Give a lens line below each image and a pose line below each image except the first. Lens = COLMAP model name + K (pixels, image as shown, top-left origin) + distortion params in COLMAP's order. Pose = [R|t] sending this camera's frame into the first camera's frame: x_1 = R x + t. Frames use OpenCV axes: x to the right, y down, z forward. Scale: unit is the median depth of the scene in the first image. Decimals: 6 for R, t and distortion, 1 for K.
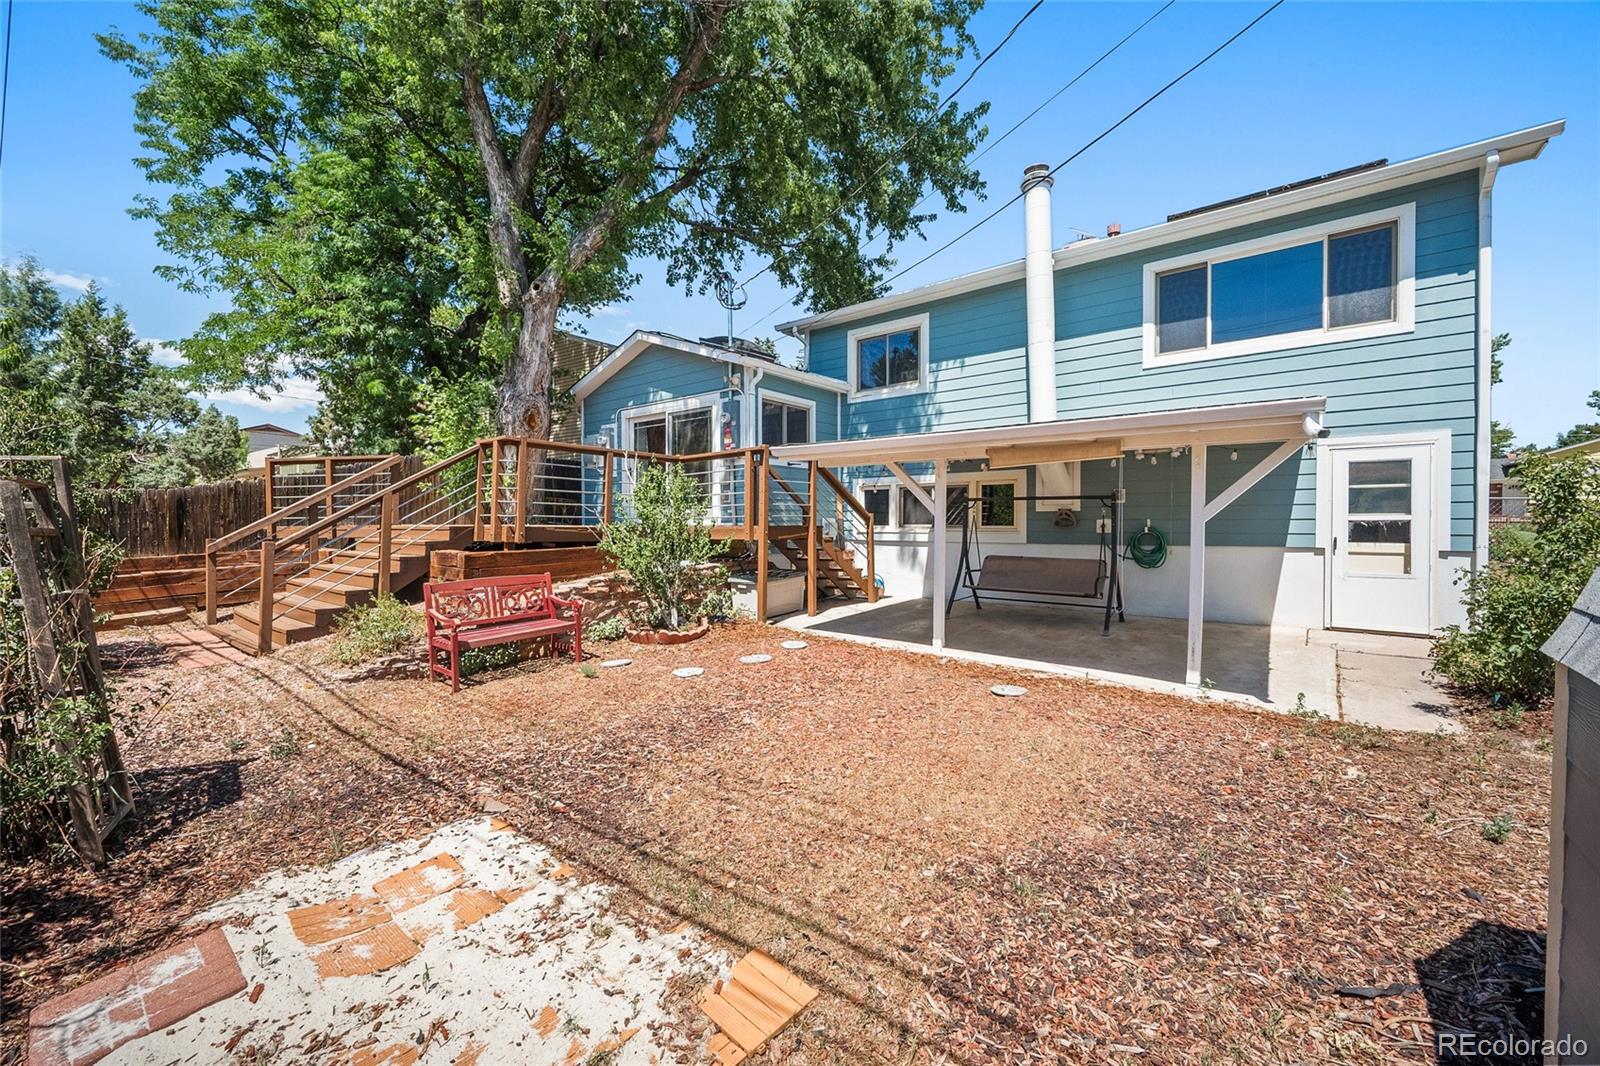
lens RADIAL K [[628.2, 0, 794.9], [0, 628.2, 532.6], [0, 0, 1]] dist [-0.002394, -0.000703]
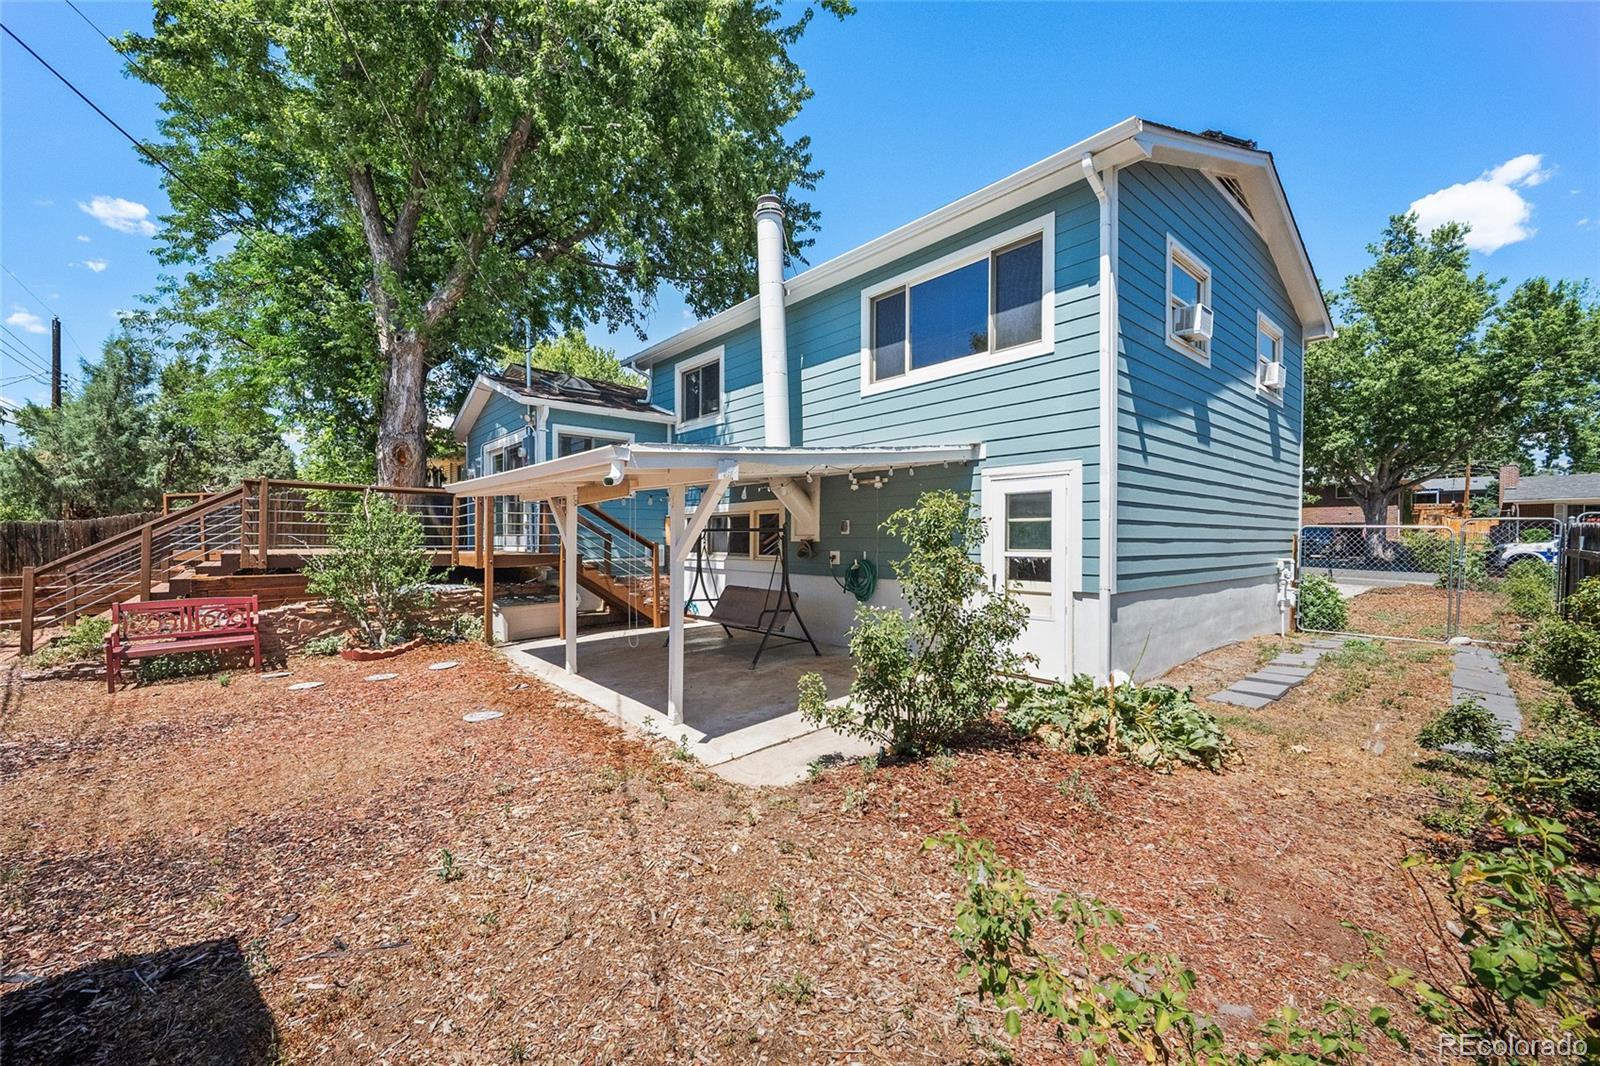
lens RADIAL K [[631.2, 0, 793.2], [0, 631.2, 548.6], [0, 0, 1]] dist [-0.001191, -0.000165]
pose [[0.984027, 0.007568, -0.177858, 0.663554], [-0.007983, 0.999967, -0.001615, -0.024487], [0.177840, 0.003009, 0.984055, 0.017900]]
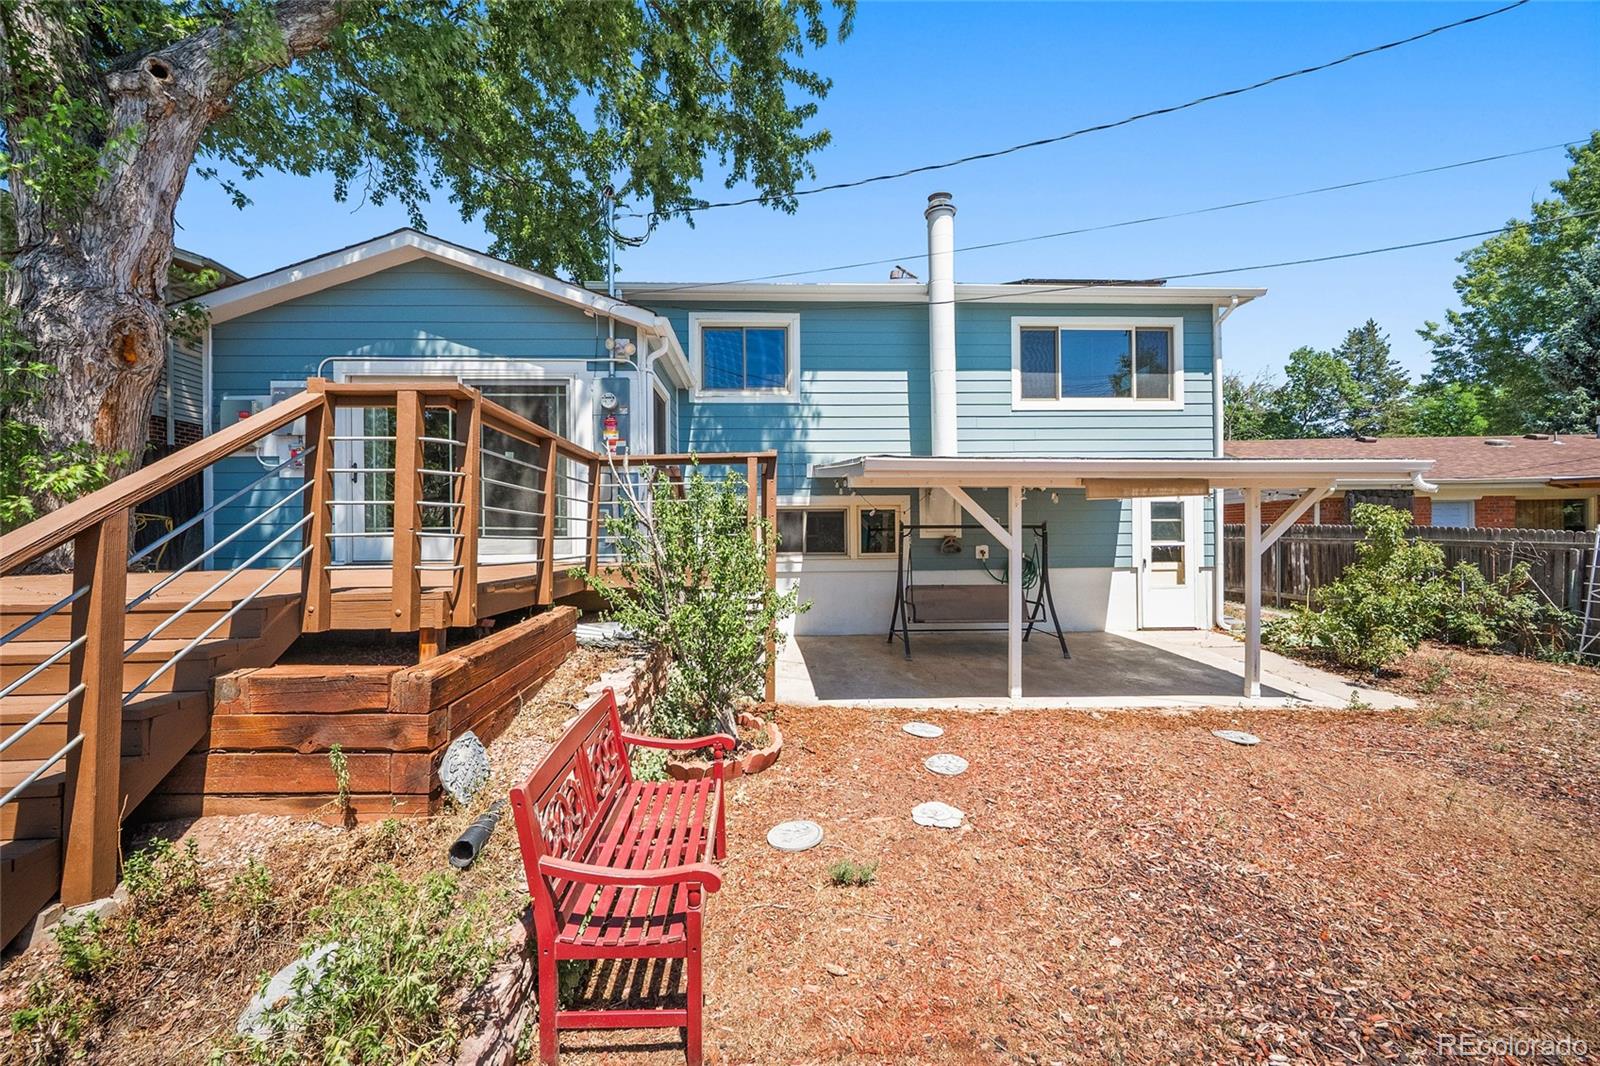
lens RADIAL K [[633.0, 0, 795.1], [0, 633.0, 538.5], [0, 0, 1]] dist [-0.001898, -0.000369]
pose [[0.748791, -0.006781, 0.662772, -0.500544], [0.018821, 0.999762, -0.011035, -0.031078], [-0.662539, 0.020737, 0.748740, 0.447478]]
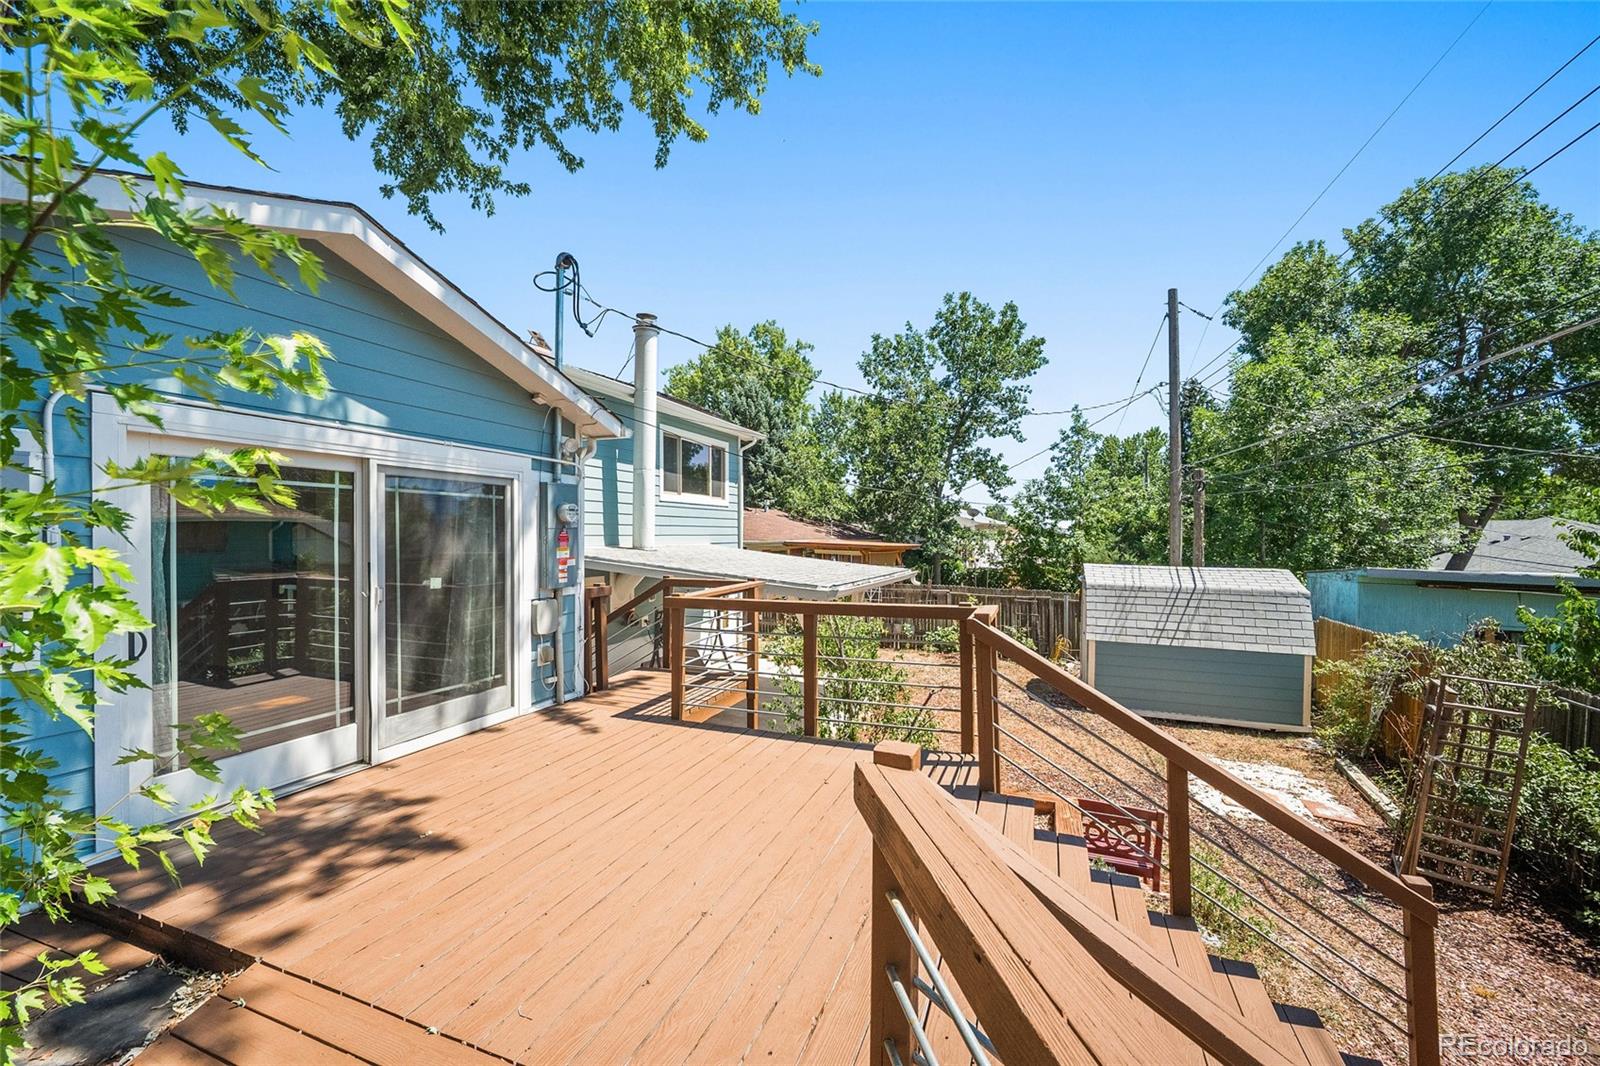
lens RADIAL K [[633.0, 0, 795.1], [0, 633.0, 538.5], [0, 0, 1]] dist [-0.001898, -0.000369]
pose [[-0.298866, -0.003886, 0.954287, -0.861839], [0.014298, 0.999861, 0.008549, -0.199315], [-0.954188, 0.016200, -0.298769, 1.194201]]
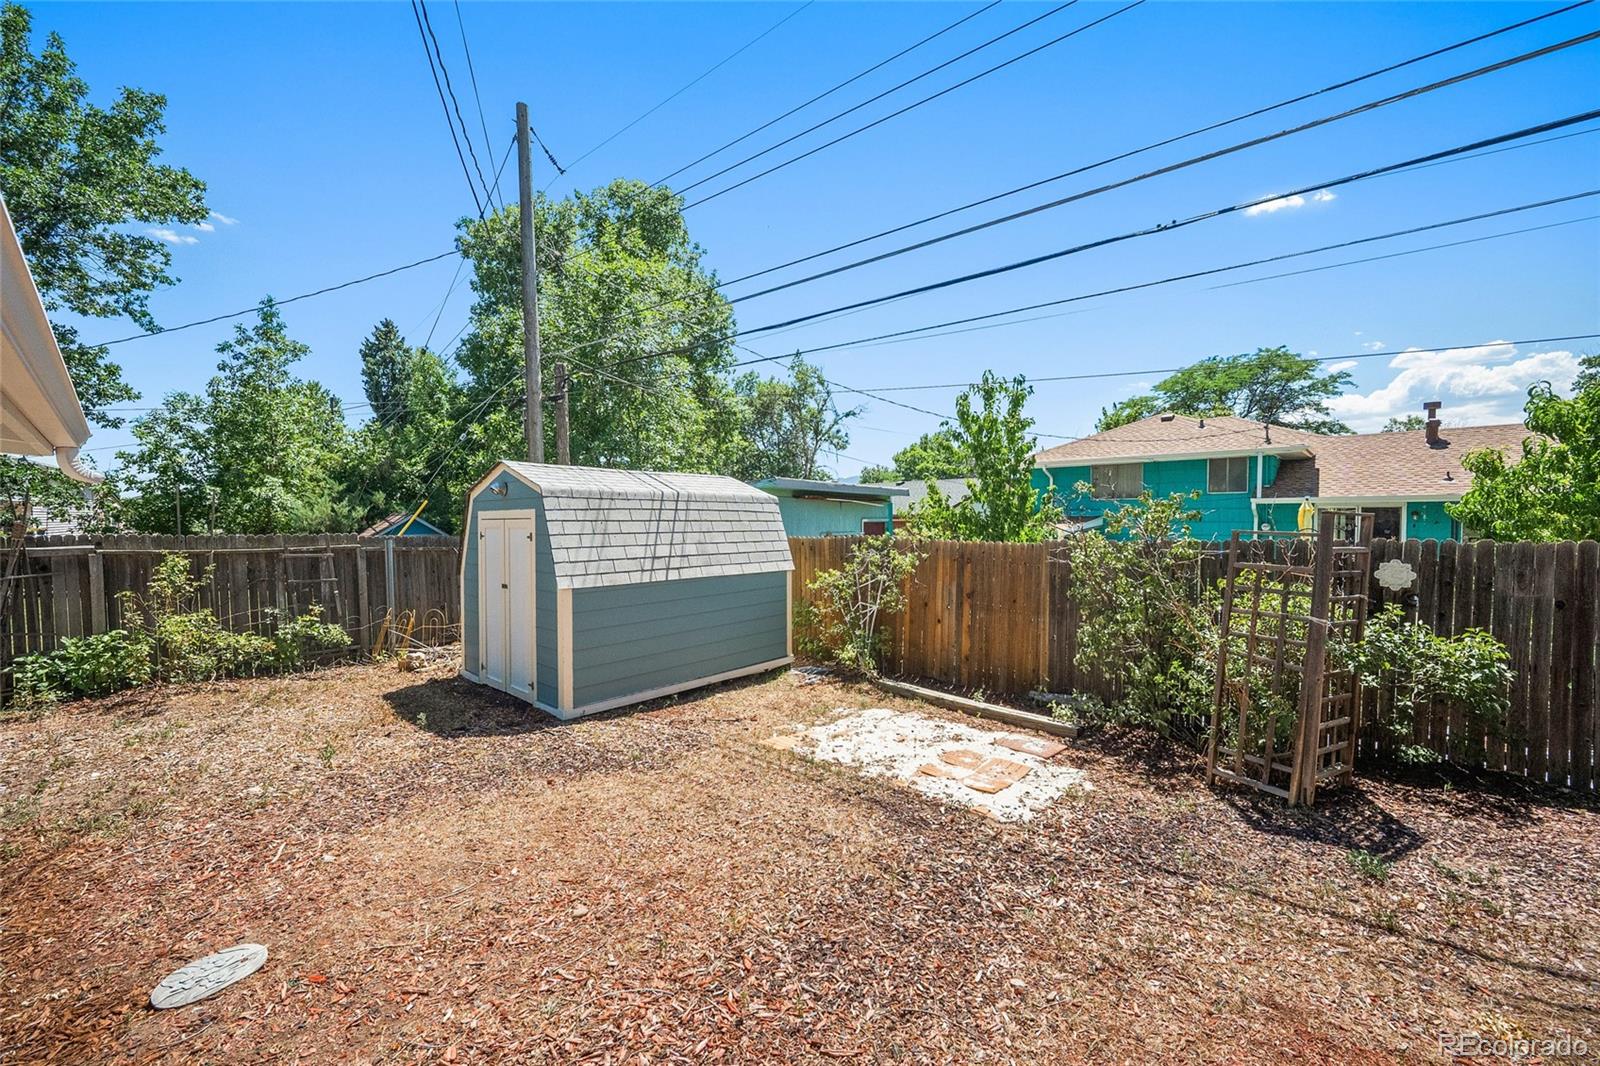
lens RADIAL K [[623.9, 0, 793.6], [0, 623.9, 534.7], [0, 0, 1]] dist [-0.000572, -0.000403]
pose [[-0.997698, 0.007476, 0.067394, -0.072953], [0.010868, 0.998685, 0.050103, -0.057640], [-0.066931, 0.050721, -0.996468, 0.885207]]
